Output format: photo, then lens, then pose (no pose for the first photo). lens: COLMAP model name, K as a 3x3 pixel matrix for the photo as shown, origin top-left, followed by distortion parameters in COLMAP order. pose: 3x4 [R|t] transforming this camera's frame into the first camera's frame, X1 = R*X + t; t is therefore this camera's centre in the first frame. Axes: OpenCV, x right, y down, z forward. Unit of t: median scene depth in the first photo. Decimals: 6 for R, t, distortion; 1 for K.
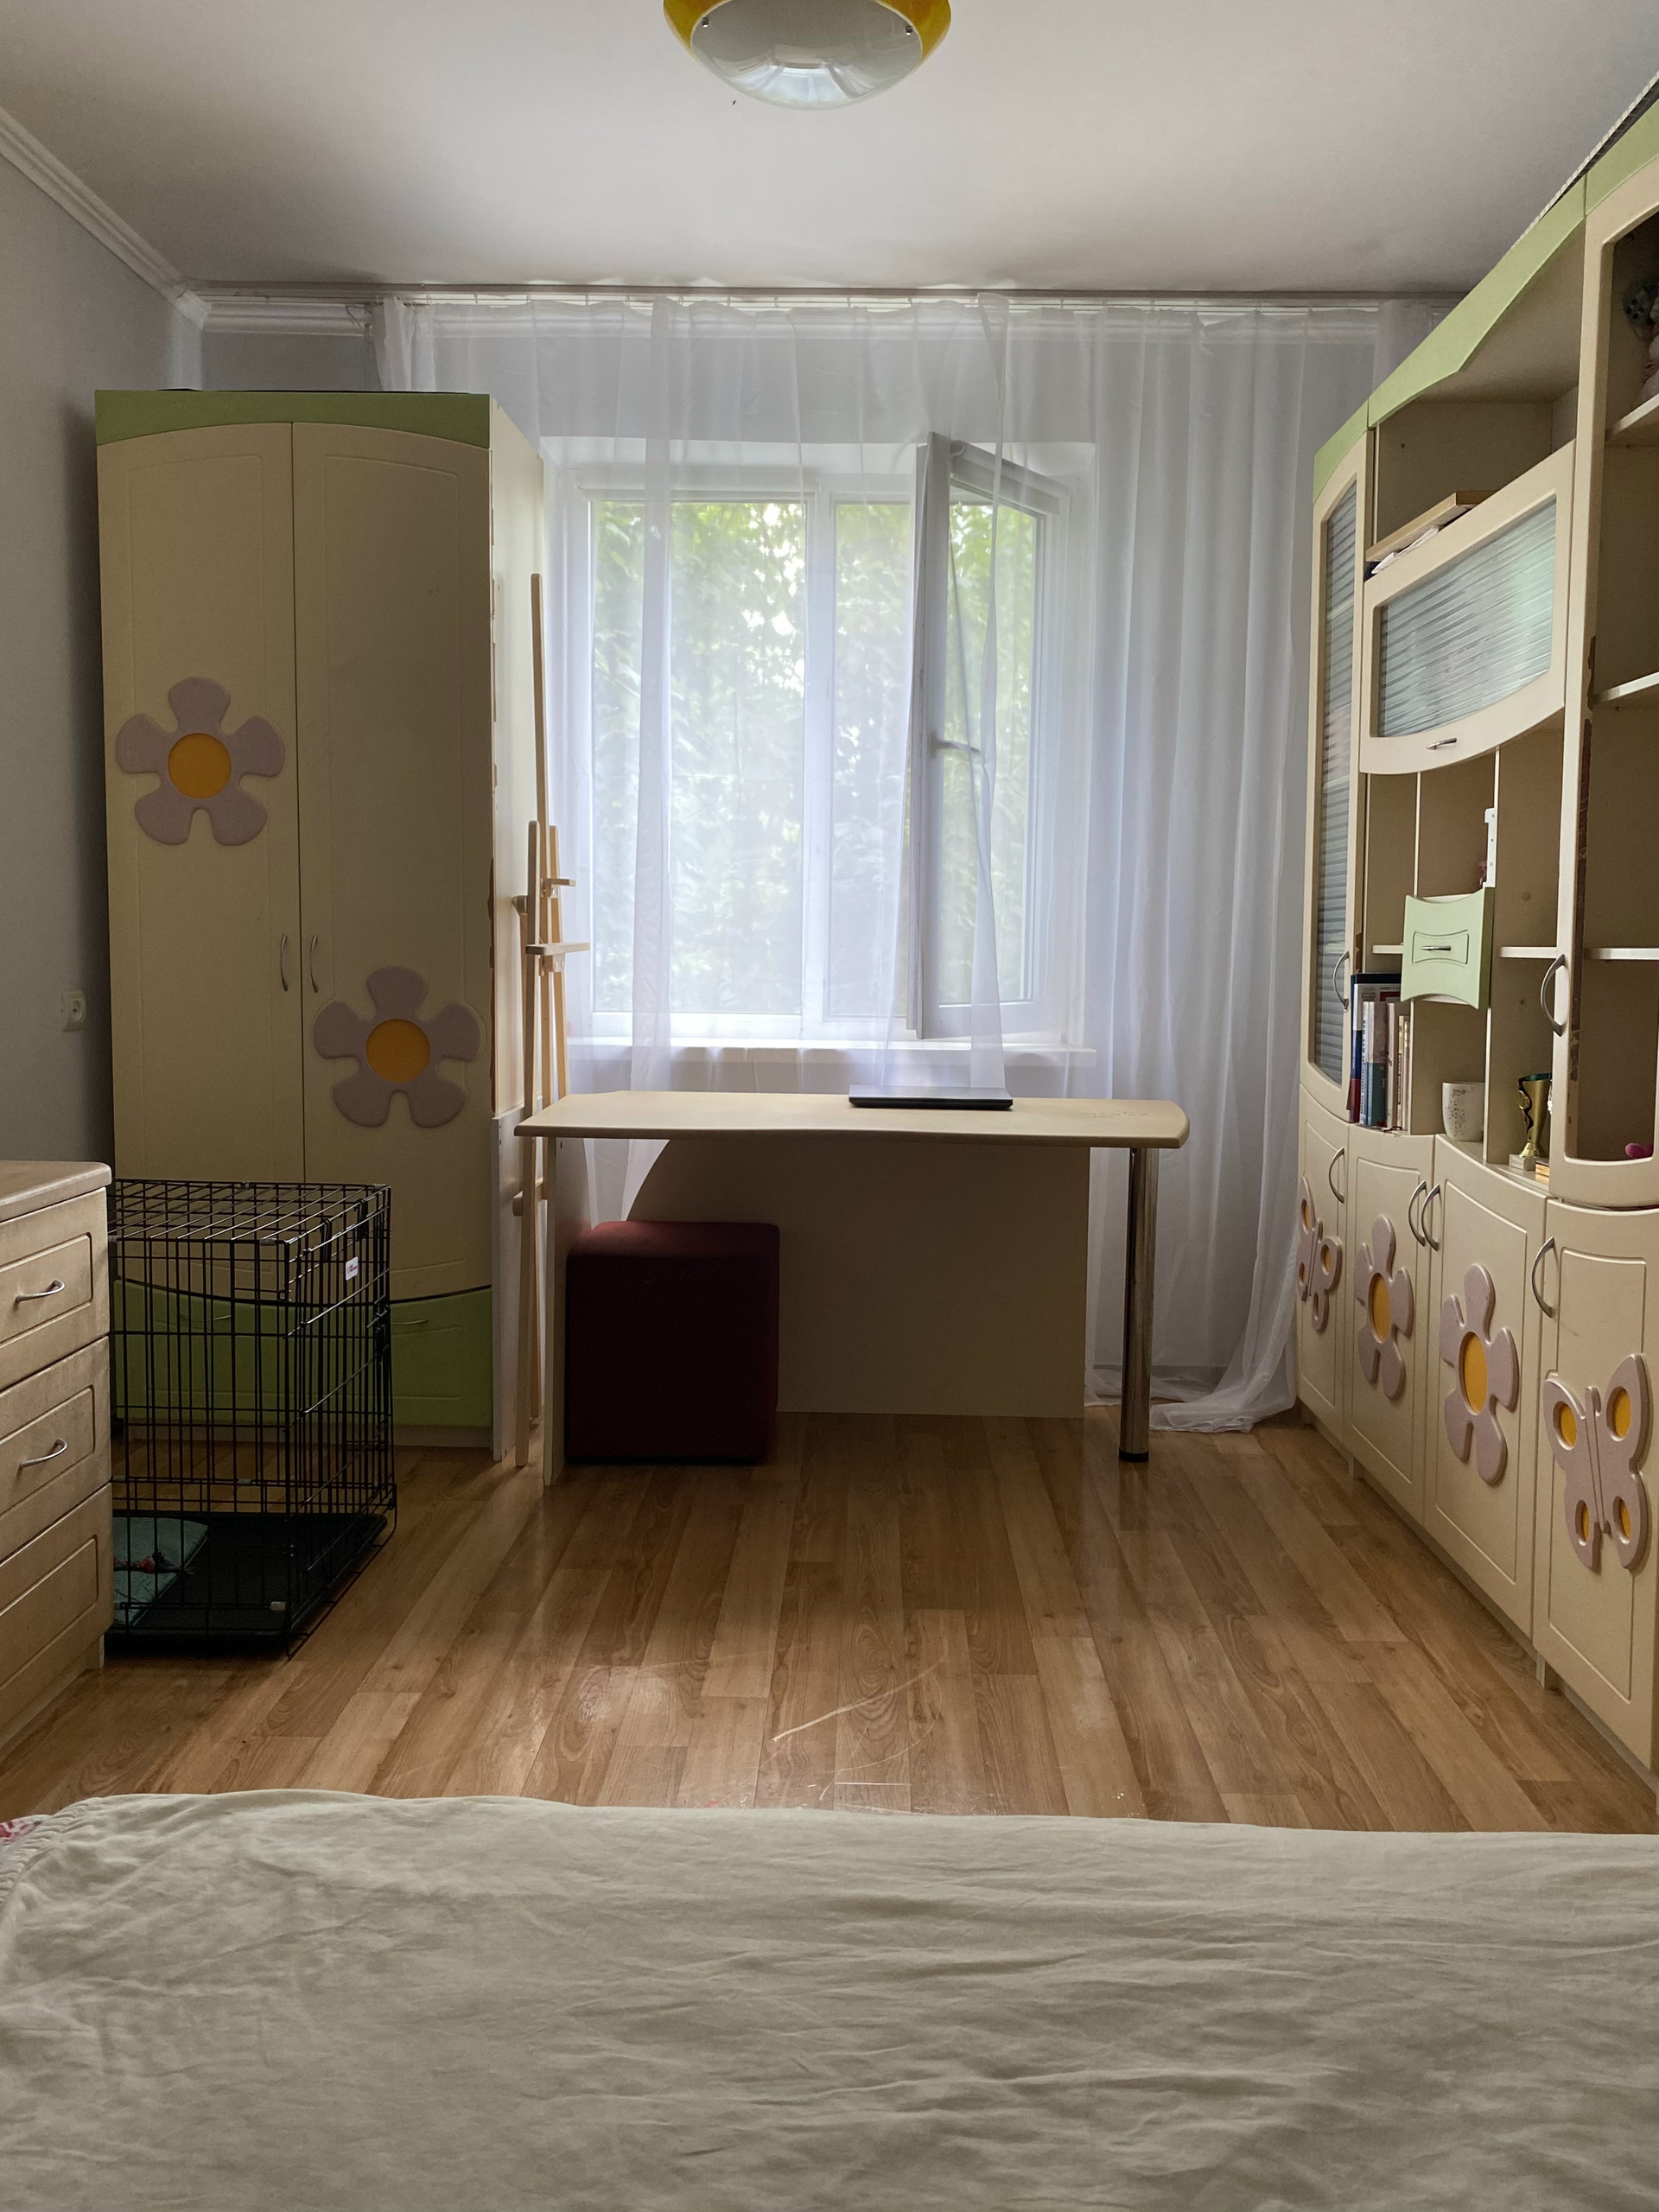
lens RADIAL K [[1714.8, 0, 845.9], [0, 1714.8, 1109.5], [0, 0, 1]] dist [0.068470, -0.084948]
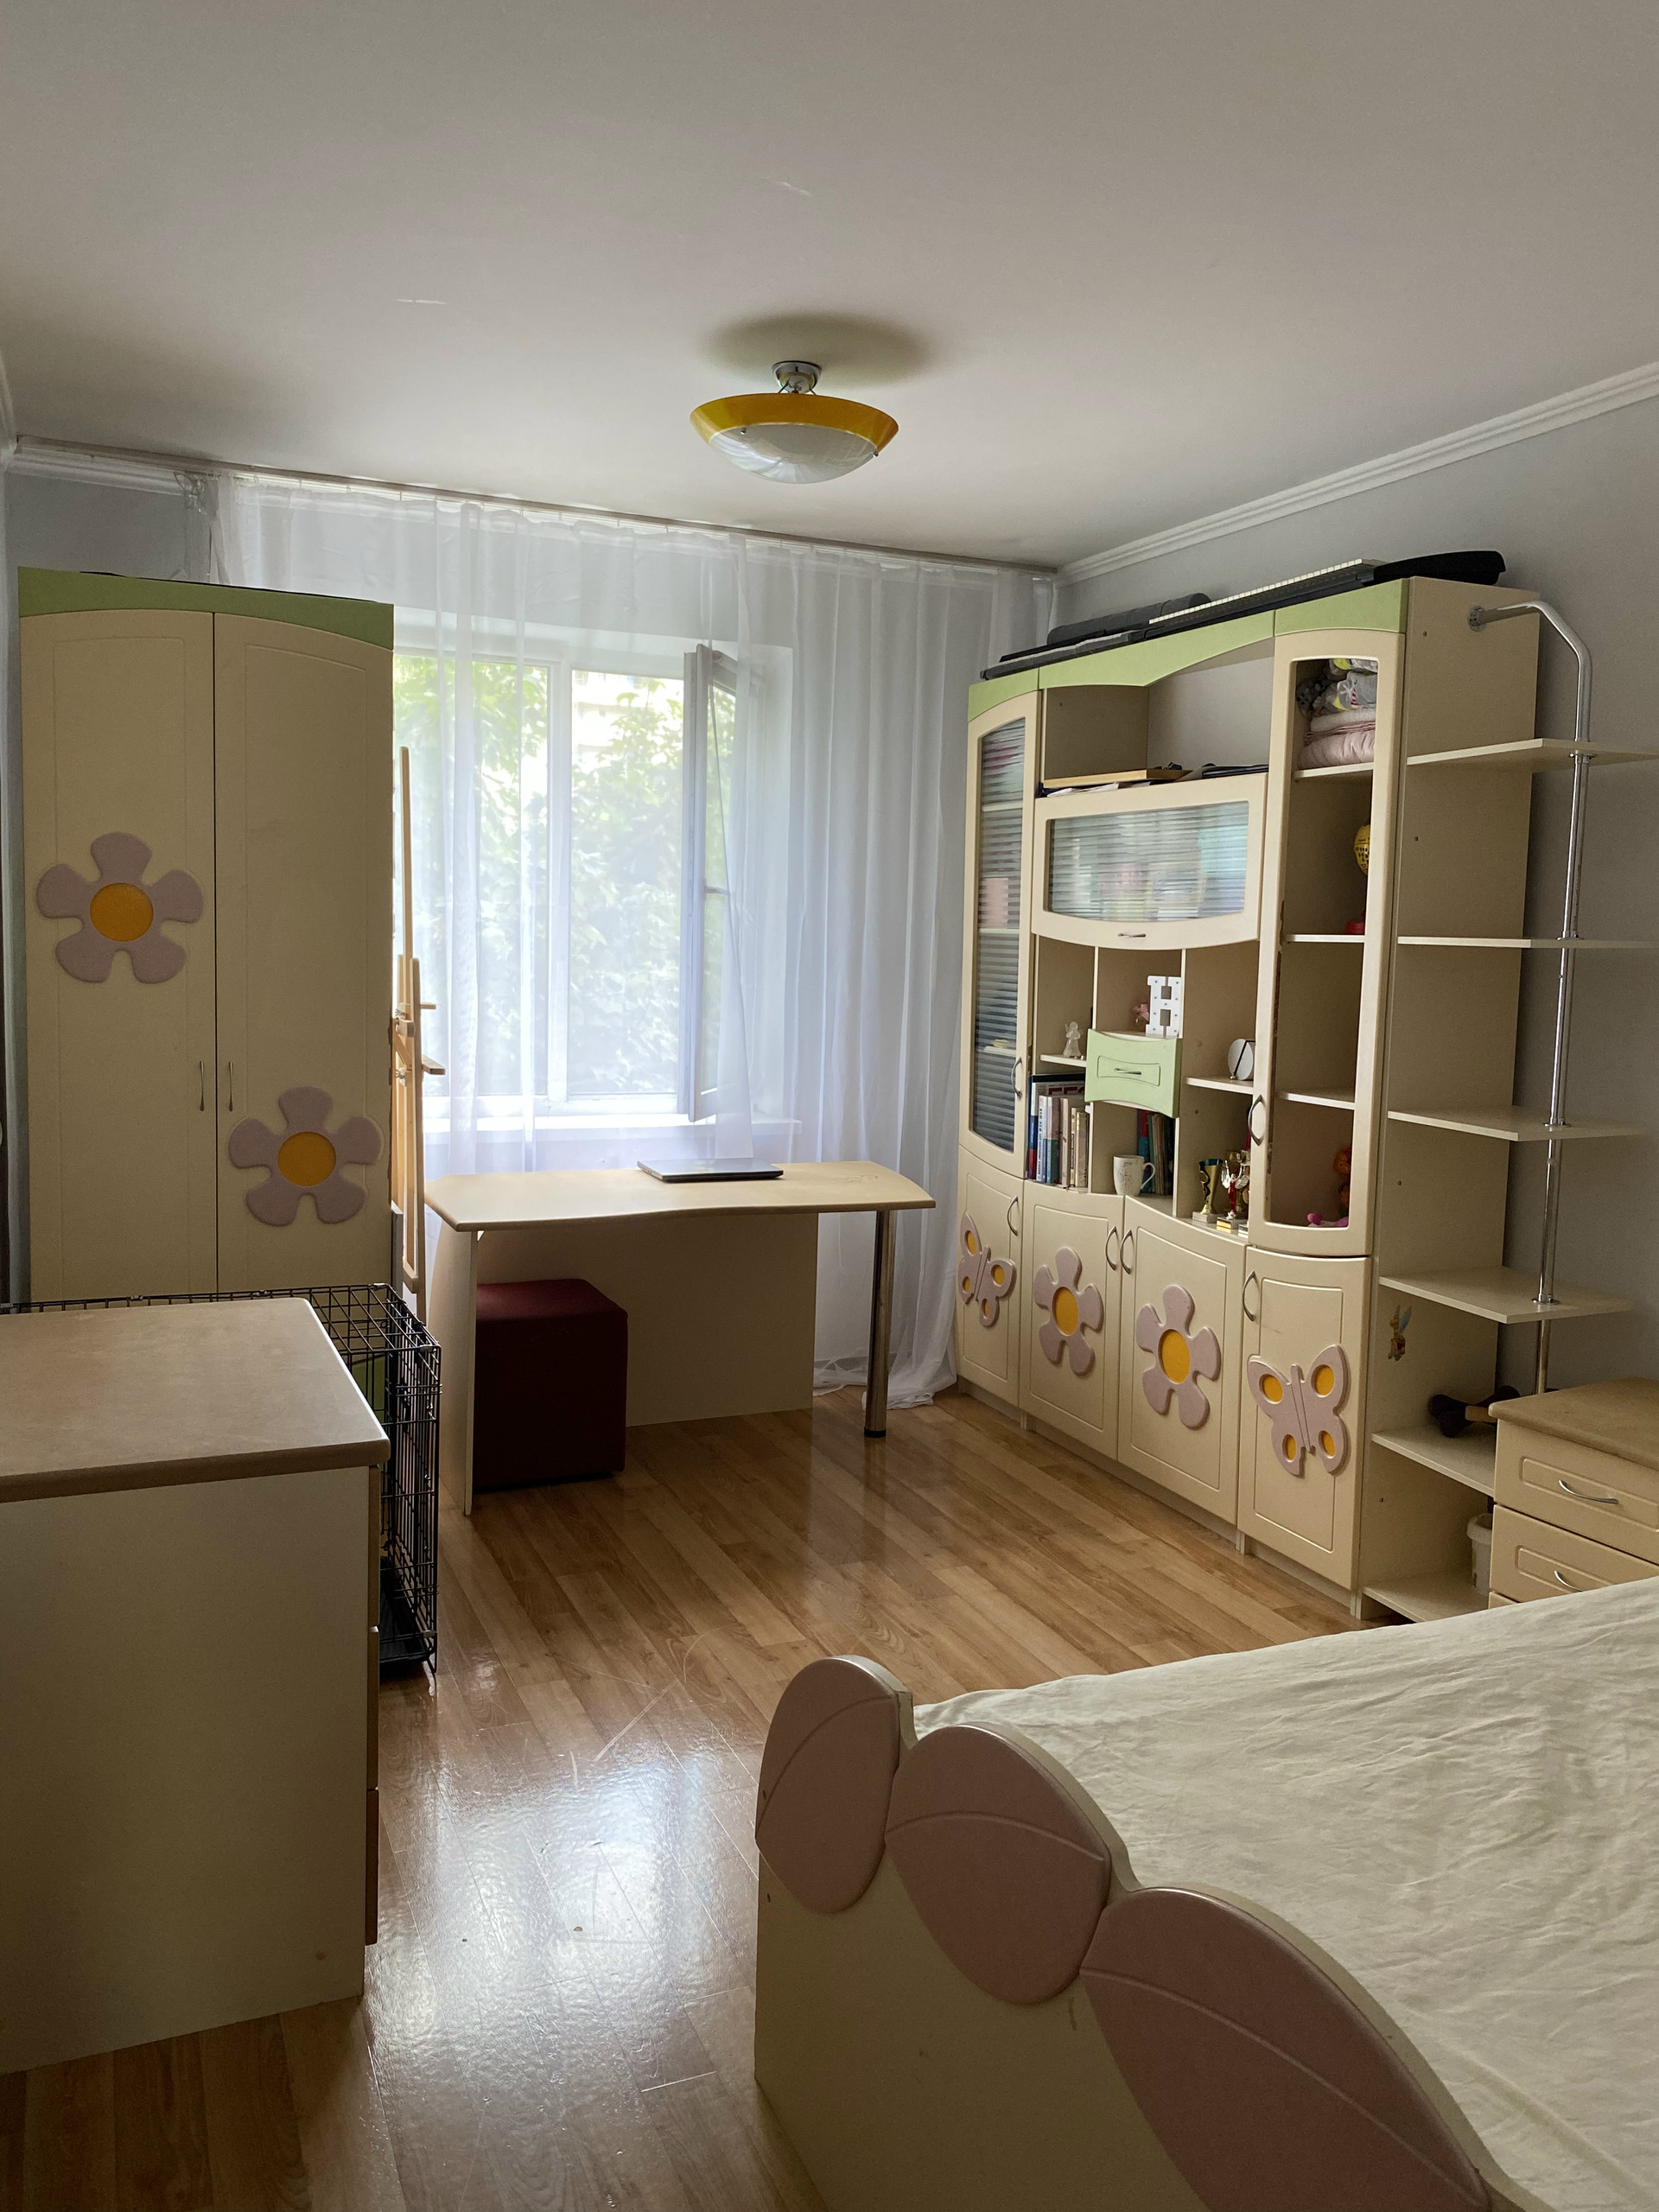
lens RADIAL K [[1714.8, 0, 823.8], [0, 1714.8, 1109.8], [0, 0, 1]] dist [0.068470, -0.084948]
pose [[0.908090, -0.036569, 0.417175, -0.456890], [0.024805, 0.999128, 0.033587, -0.104272], [-0.418039, -0.020152, 0.908205, -0.206833]]
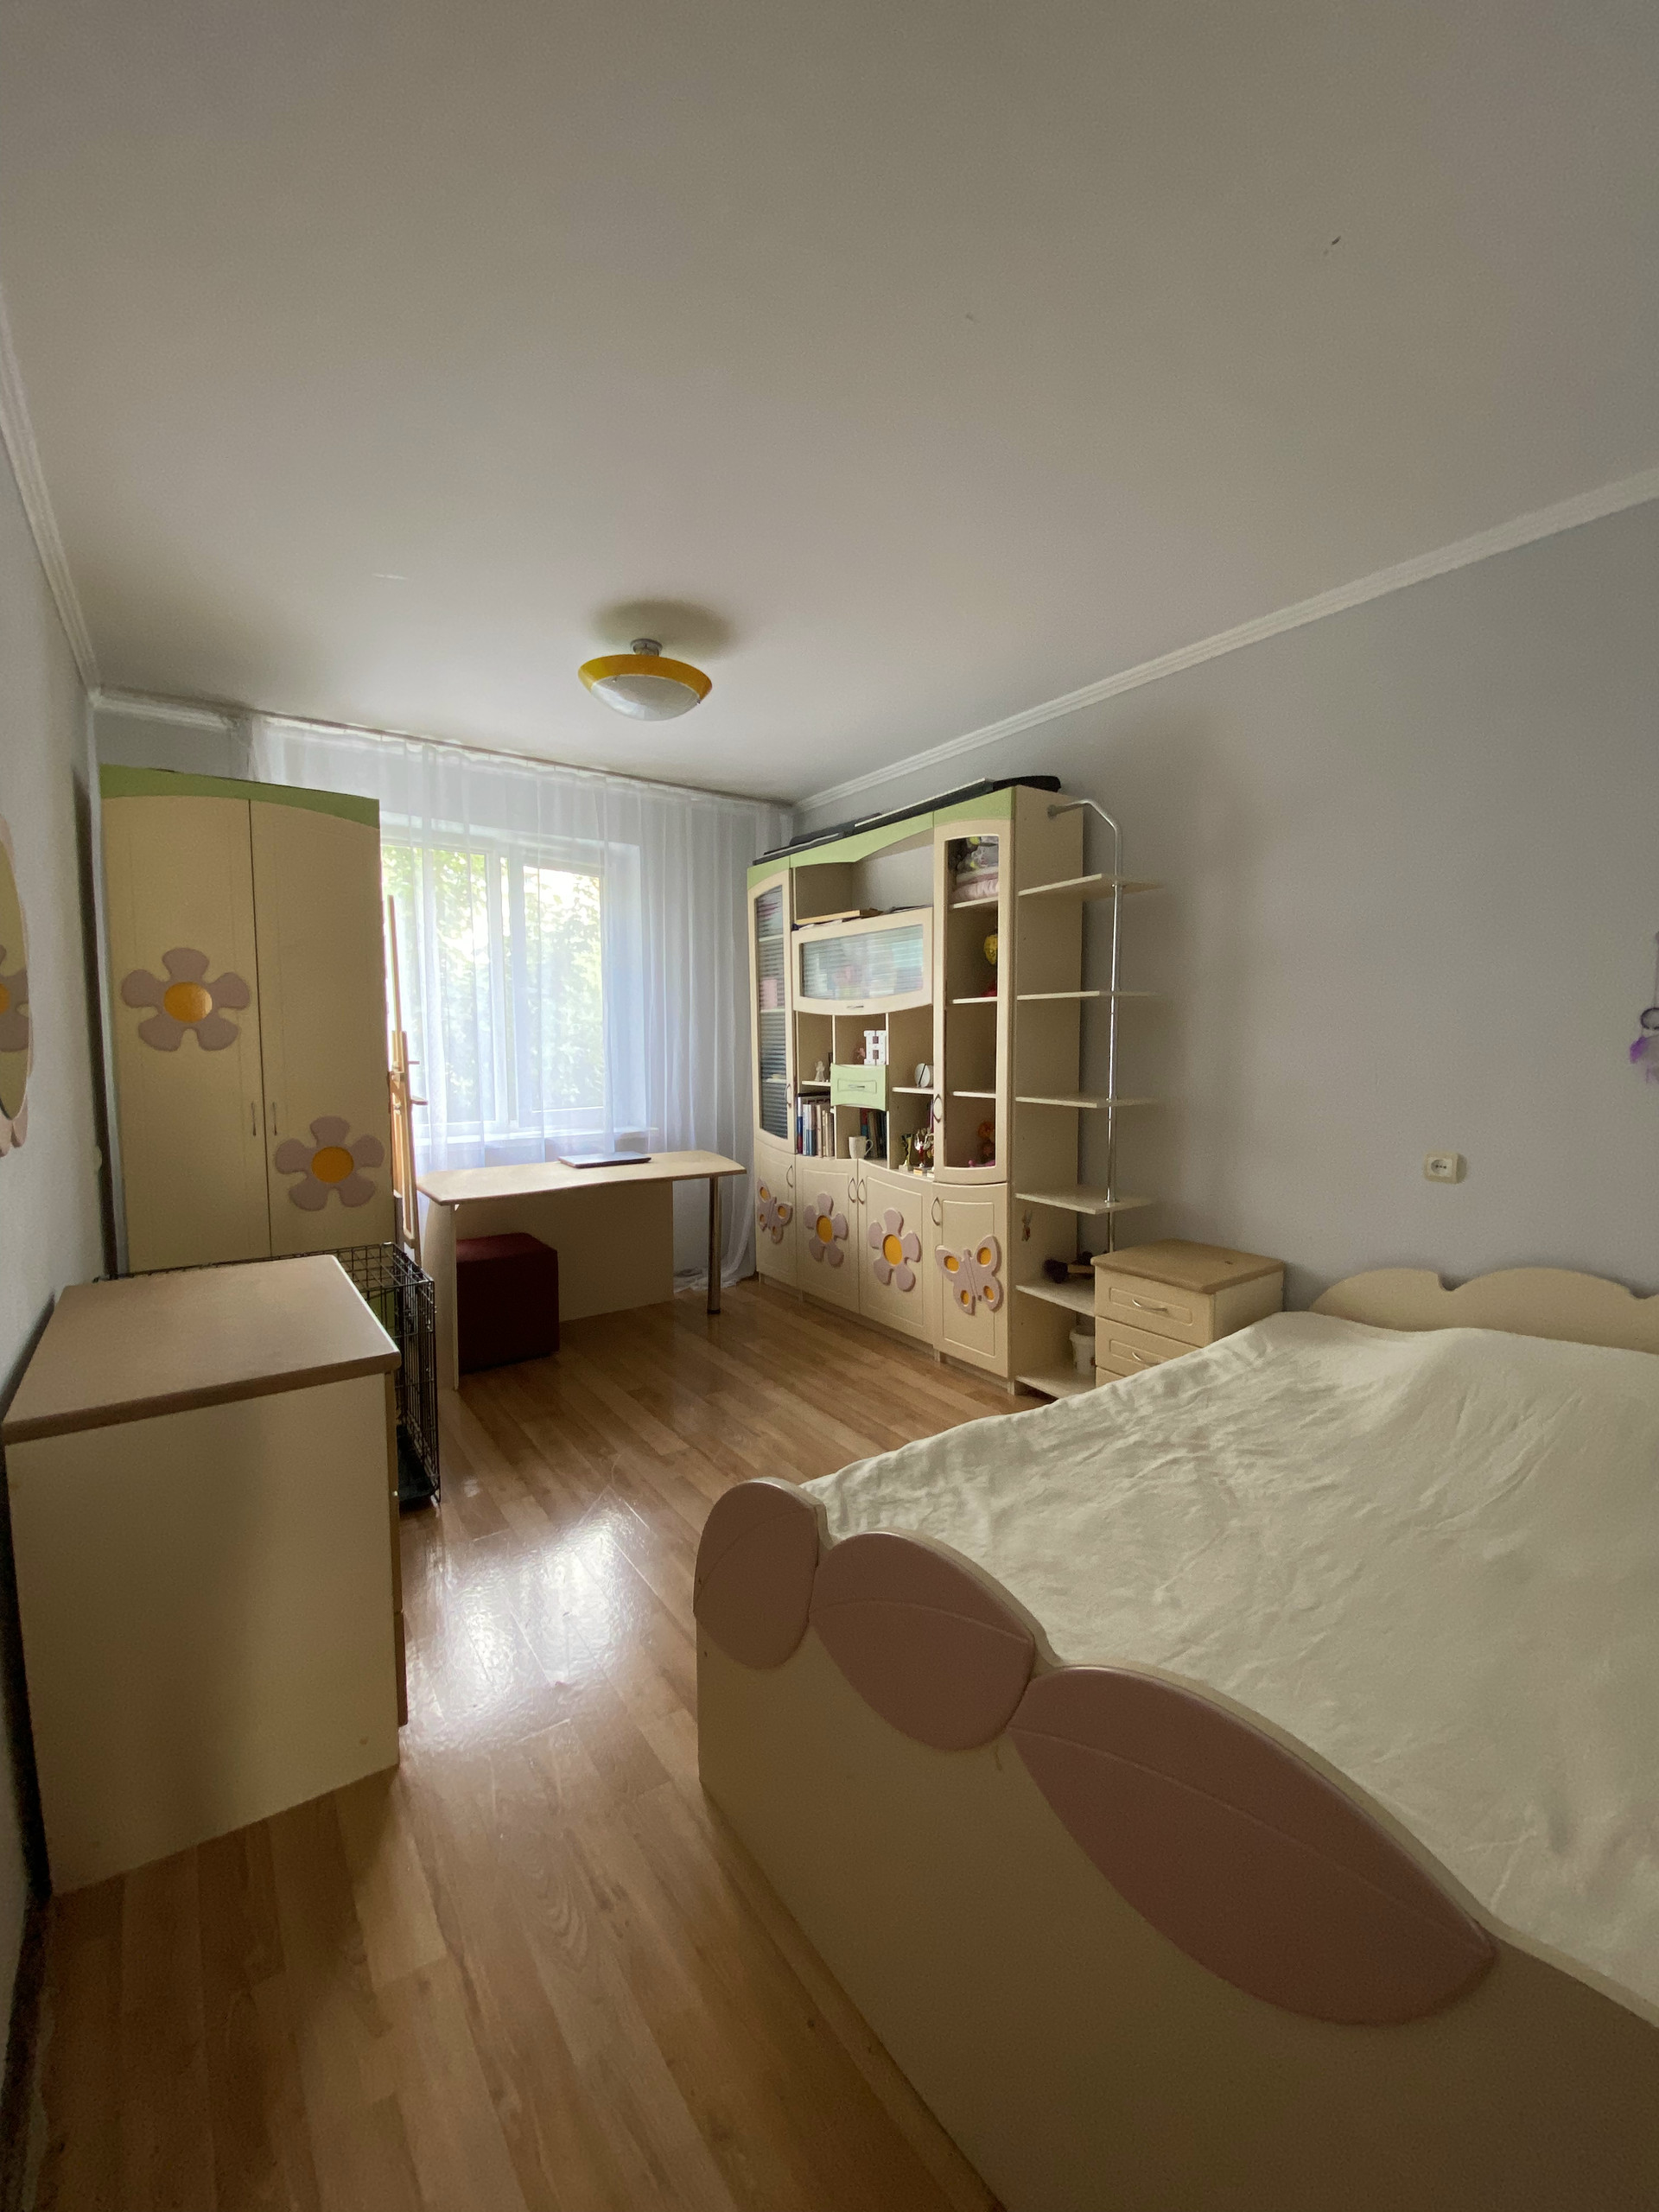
lens RADIAL K [[901.8, 0, 833.8], [0, 901.8, 1113.6], [0, 0, 1]] dist [0.008296, -0.002385]
pose [[0.799008, -0.067881, 0.597477, -0.425515], [0.068036, 0.997433, 0.022336, -0.076054], [-0.597460, 0.022803, 0.801575, -0.034985]]
